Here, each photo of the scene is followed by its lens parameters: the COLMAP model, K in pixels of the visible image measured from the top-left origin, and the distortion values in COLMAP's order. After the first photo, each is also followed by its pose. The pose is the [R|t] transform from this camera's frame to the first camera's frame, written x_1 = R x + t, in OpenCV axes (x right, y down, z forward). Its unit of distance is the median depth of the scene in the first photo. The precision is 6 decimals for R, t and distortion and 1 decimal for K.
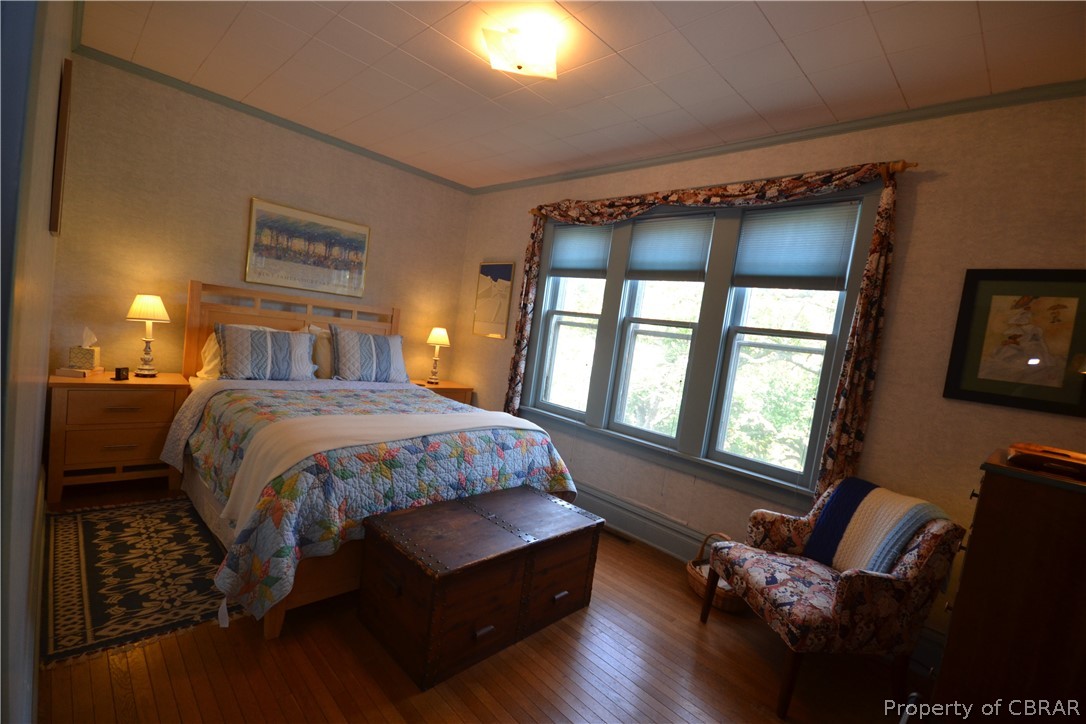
lens RADIAL K [[479.3, 0, 531.5], [0, 479.3, 366.4], [0, 0, 1]] dist [0.002594, -0.008309]
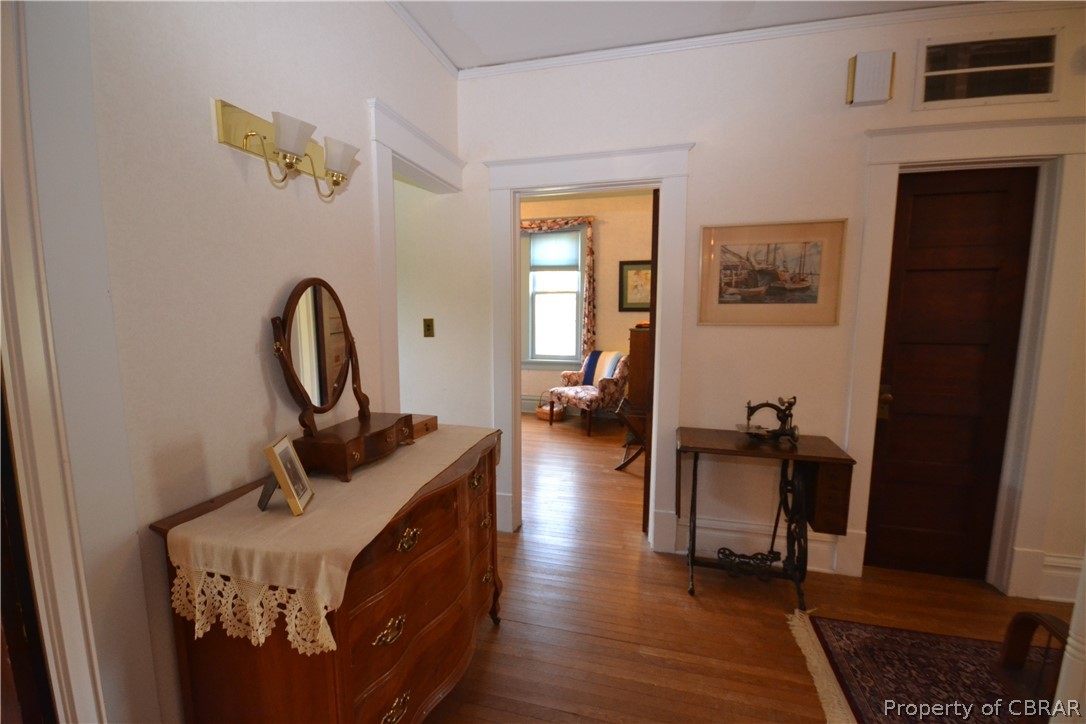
lens RADIAL K [[463.3, 0, 543.0], [0, 463.3, 362.0], [0, 0, 1]] dist [0.000547, -0.015372]
pose [[0.842552, -0.197369, 0.501151, -0.730210], [0.152532, 0.979787, 0.129430, -0.051290], [-0.516566, -0.032610, 0.855626, -0.867029]]
